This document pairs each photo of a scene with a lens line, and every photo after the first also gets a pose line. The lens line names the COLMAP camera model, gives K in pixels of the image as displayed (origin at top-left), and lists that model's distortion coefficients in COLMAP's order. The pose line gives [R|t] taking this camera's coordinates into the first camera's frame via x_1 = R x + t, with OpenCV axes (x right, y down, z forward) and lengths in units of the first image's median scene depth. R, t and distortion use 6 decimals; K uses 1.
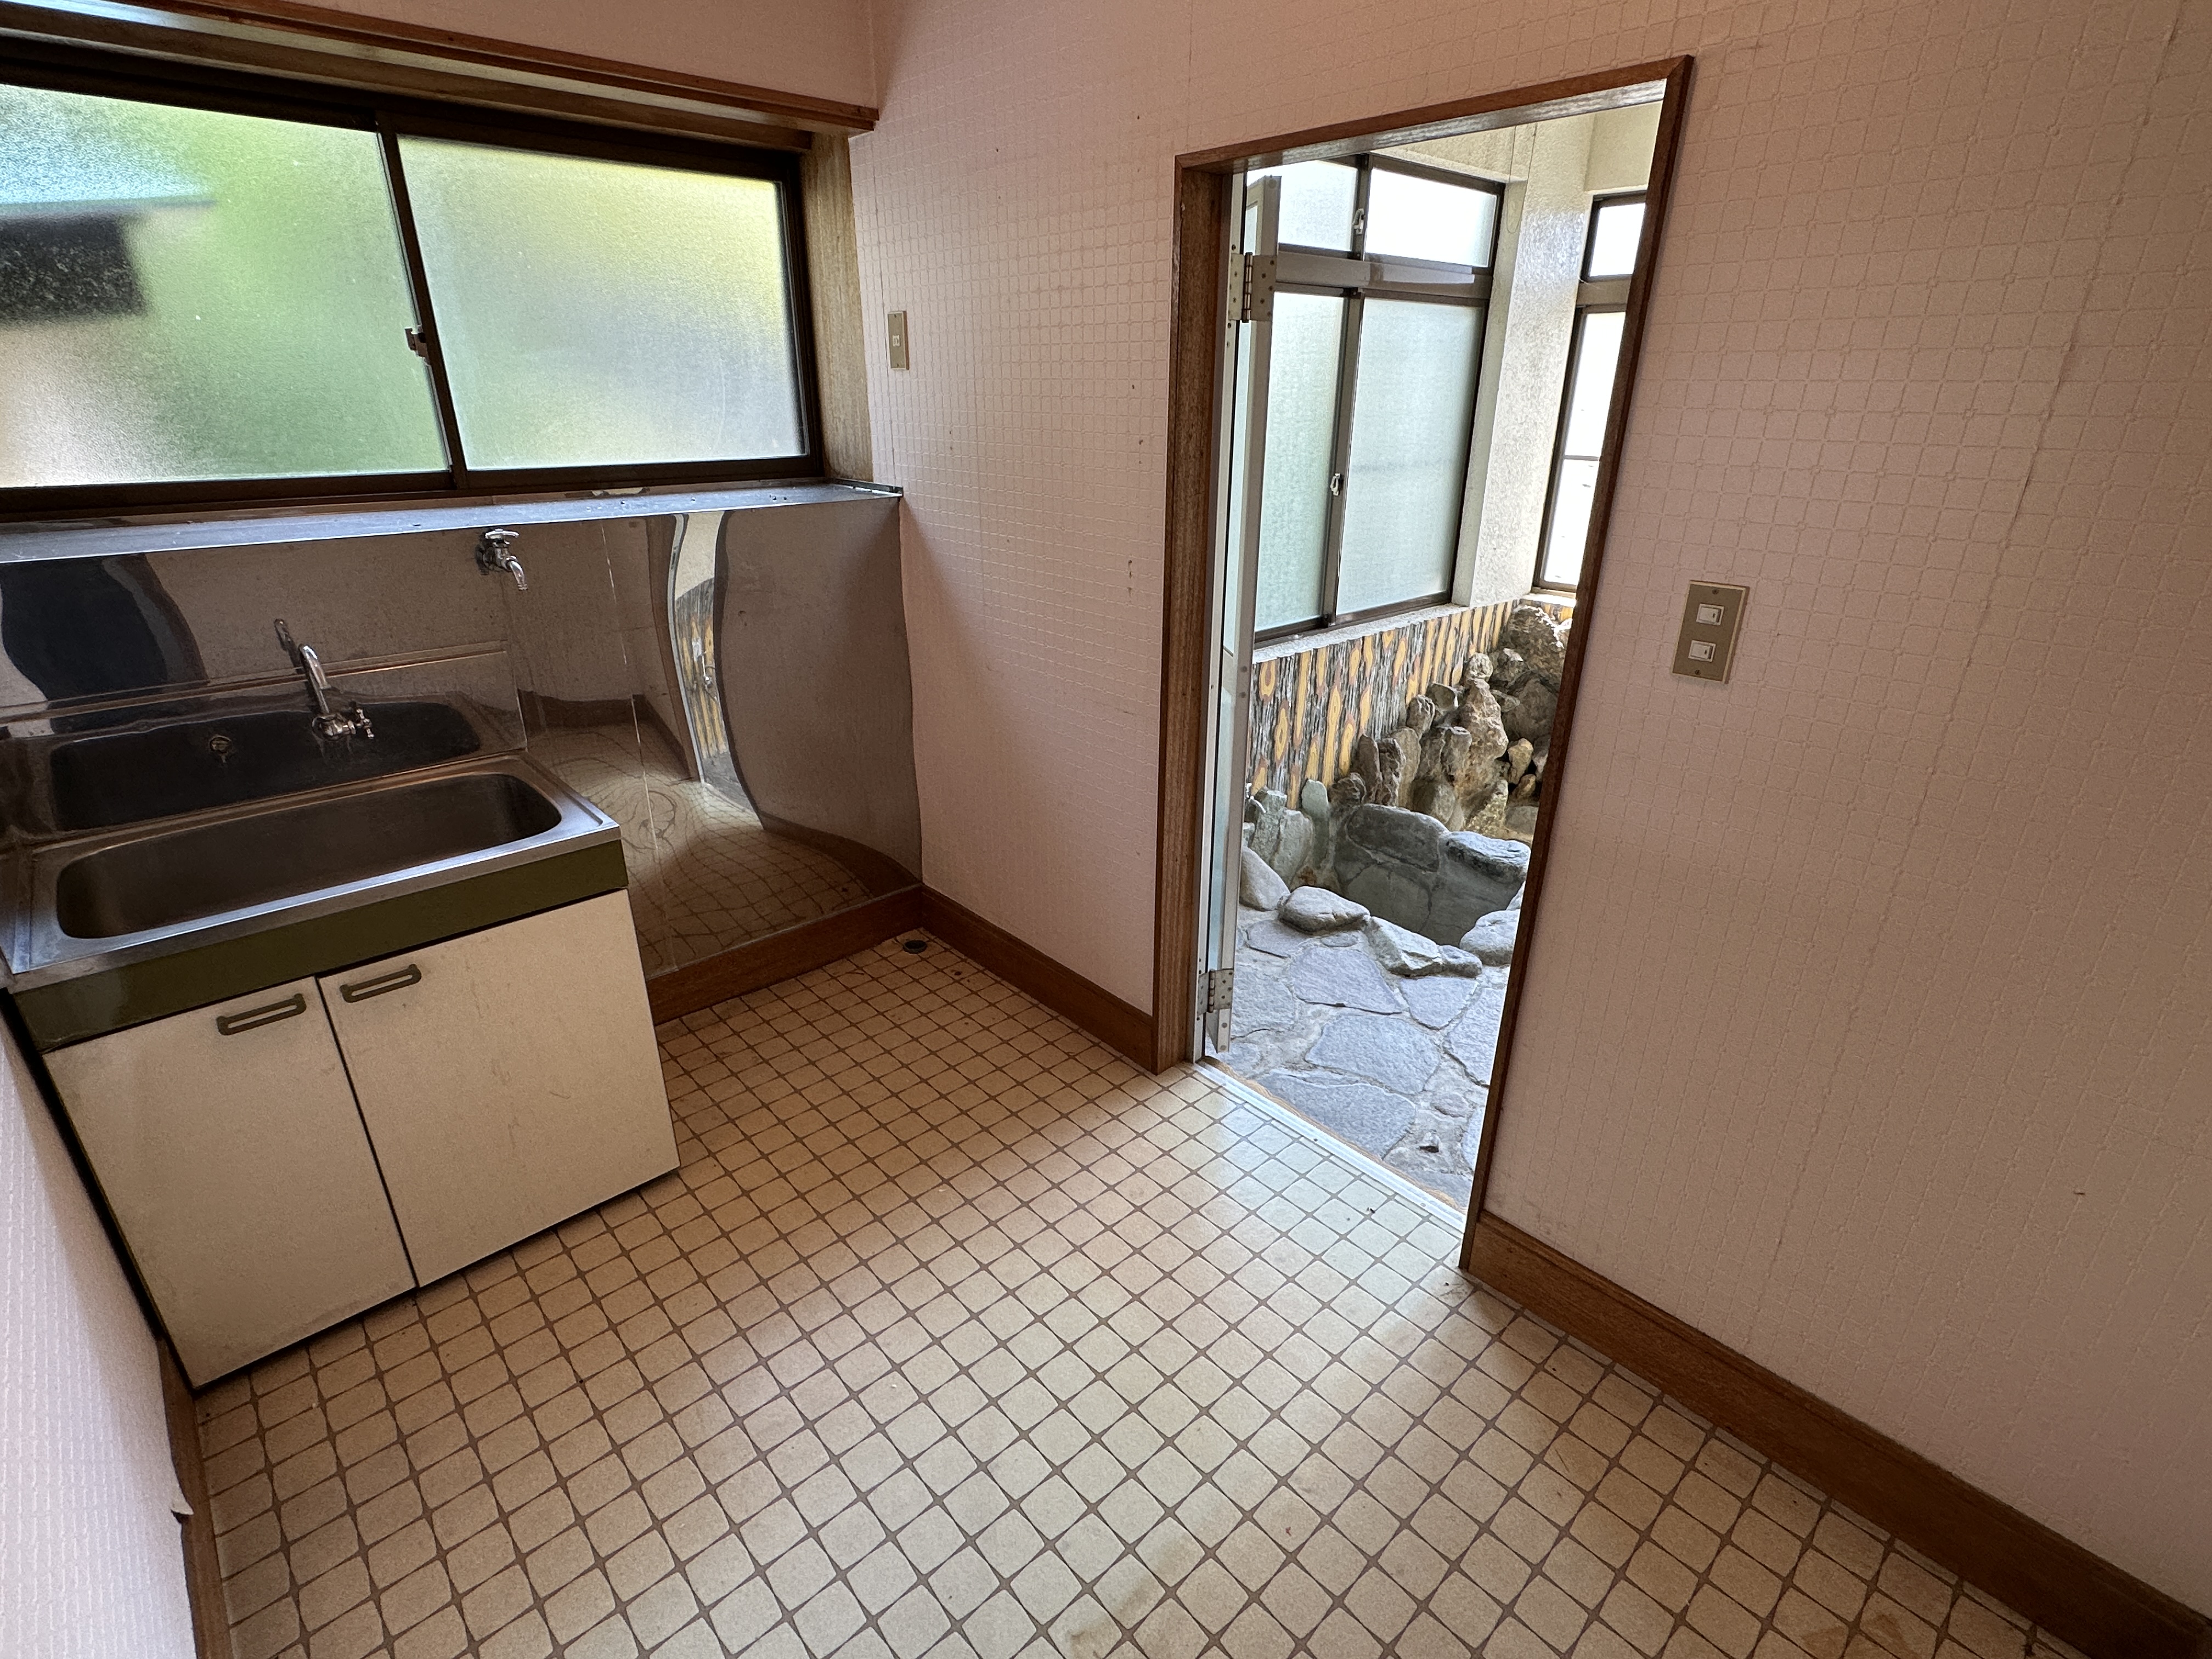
lens RADIAL K [[1083.9, 0, 1103.4], [0, 1083.9, 831.0], [0, 0, 1]] dist [0.001436, 0.000323]
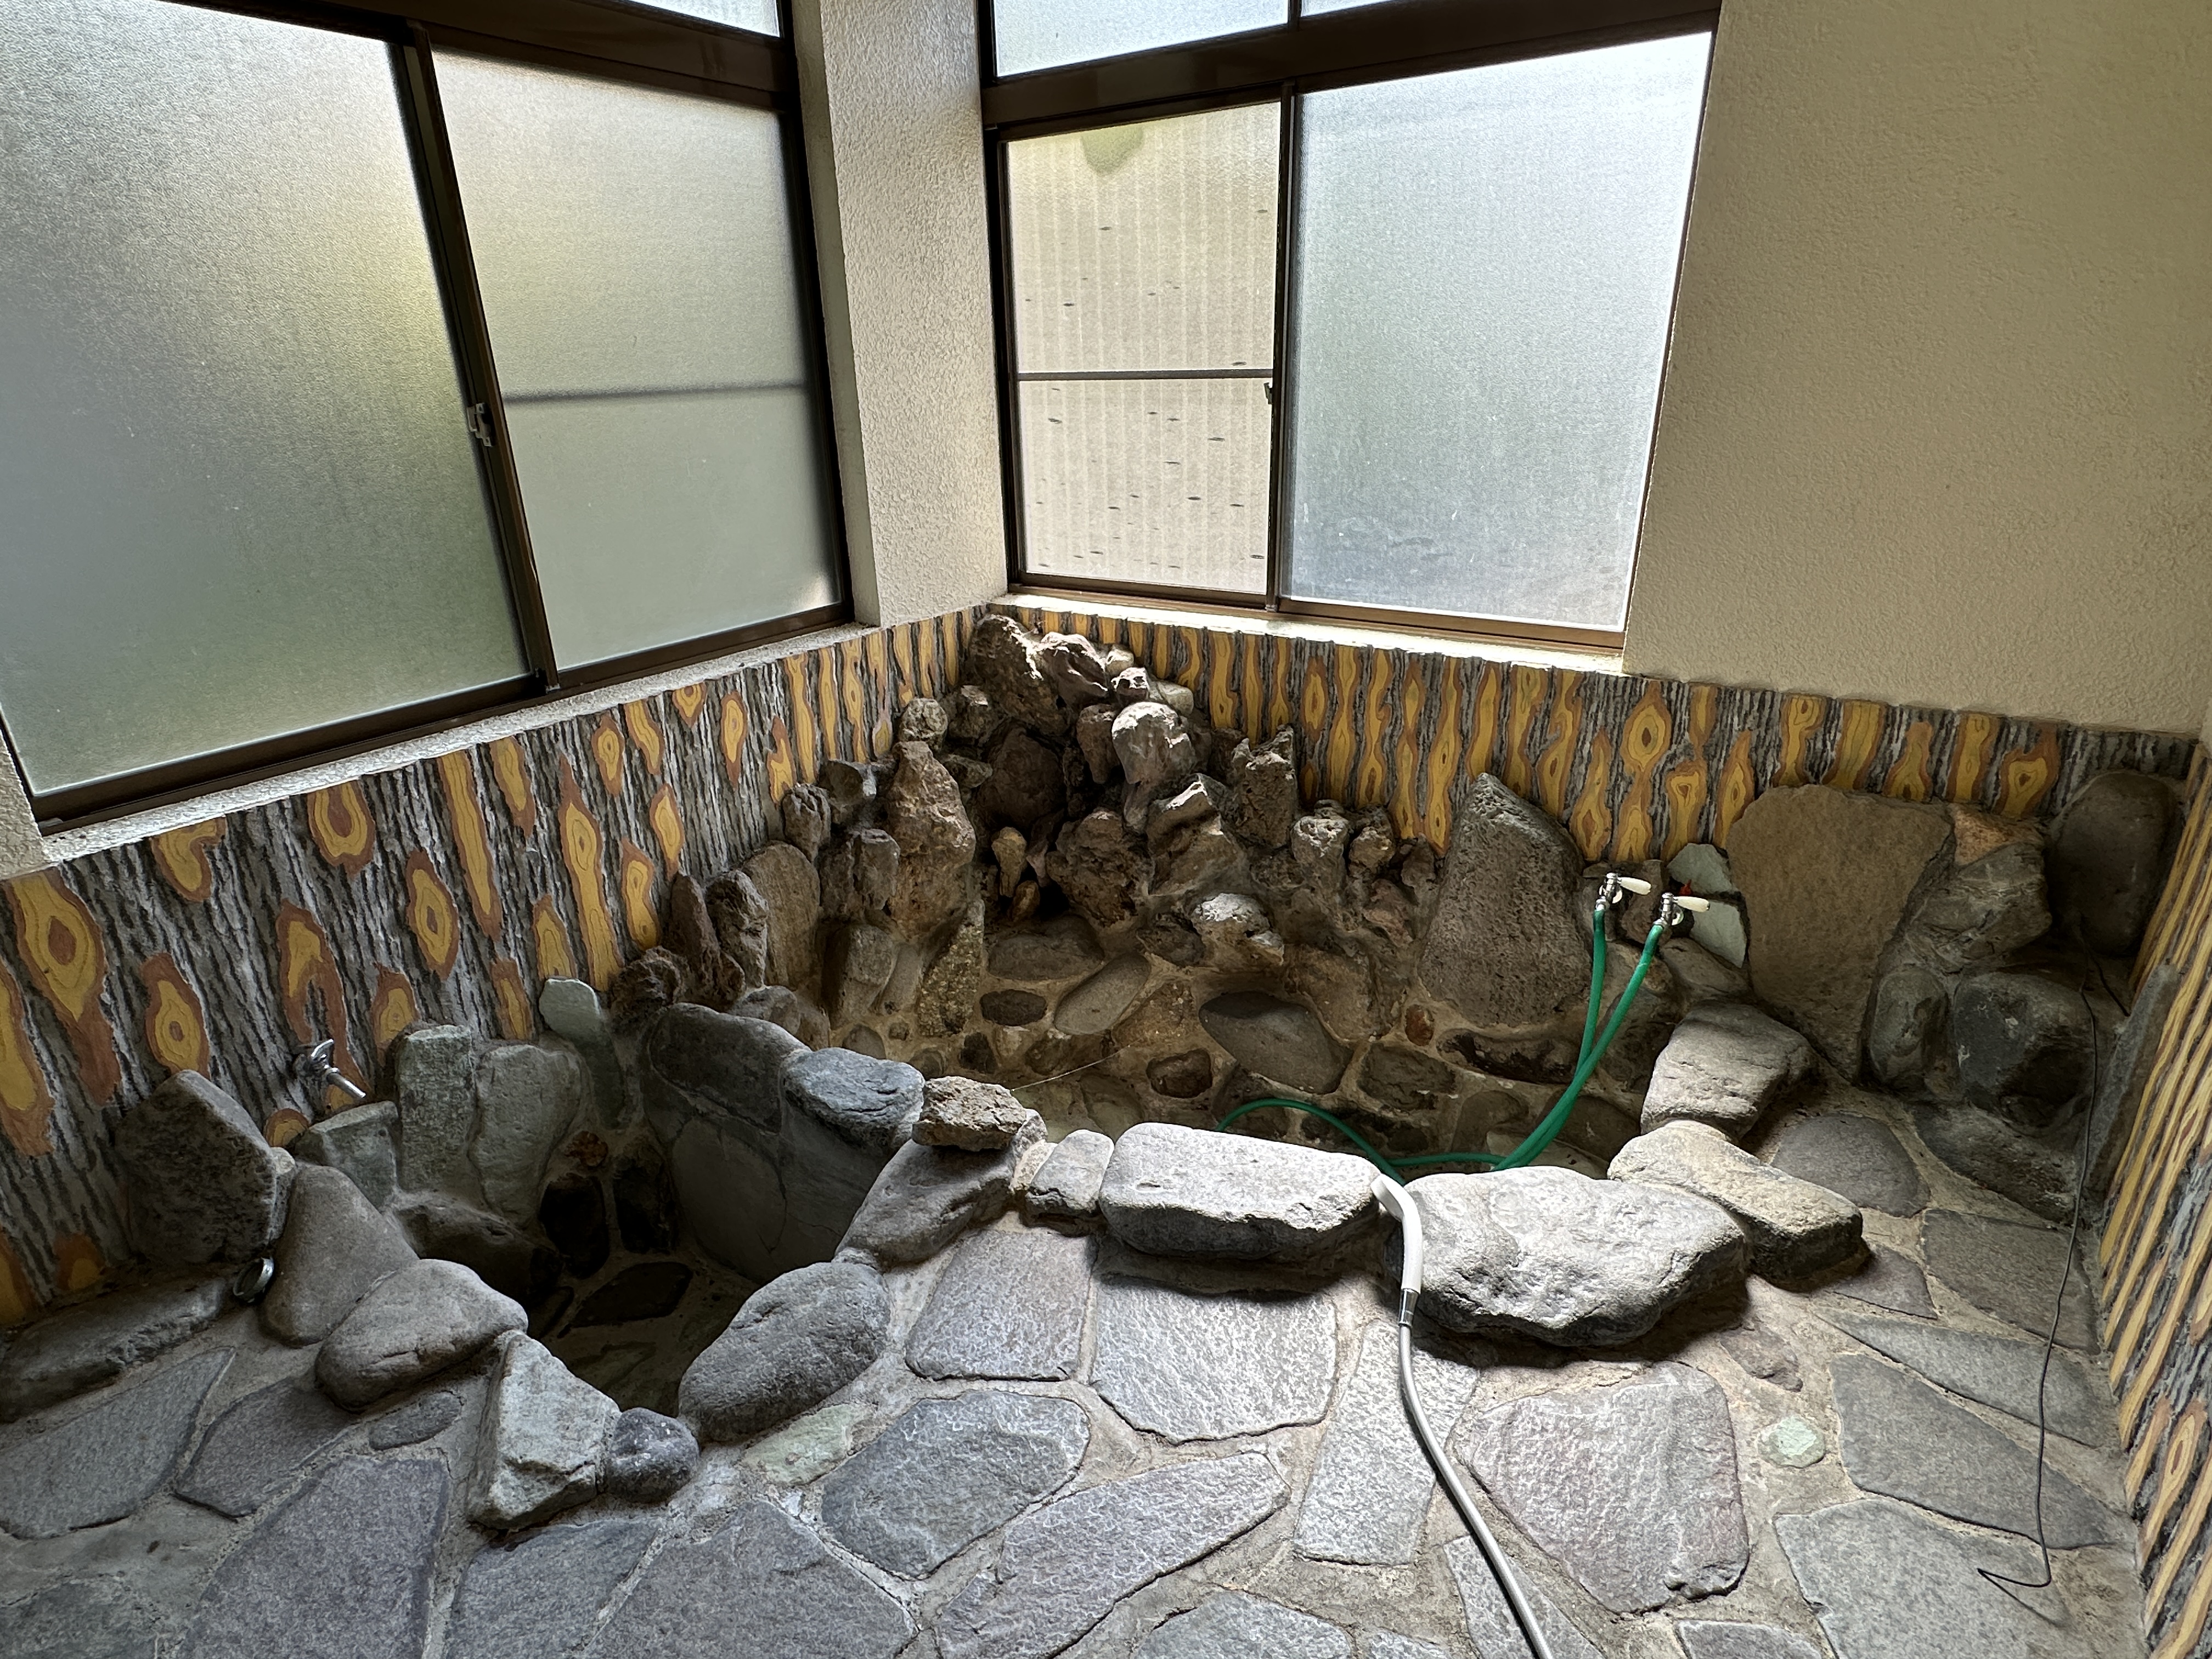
lens RADIAL K [[1168.8, 0, 1107.5], [0, 1168.8, 830.0], [0, 0, 1]] dist [-0.000387, 0.000195]
pose [[0.970749, -0.117497, 0.209384, 0.323495], [0.120128, 0.992758, 0.000155, -0.082207], [-0.207886, 0.025002, 0.977834, 0.353224]]
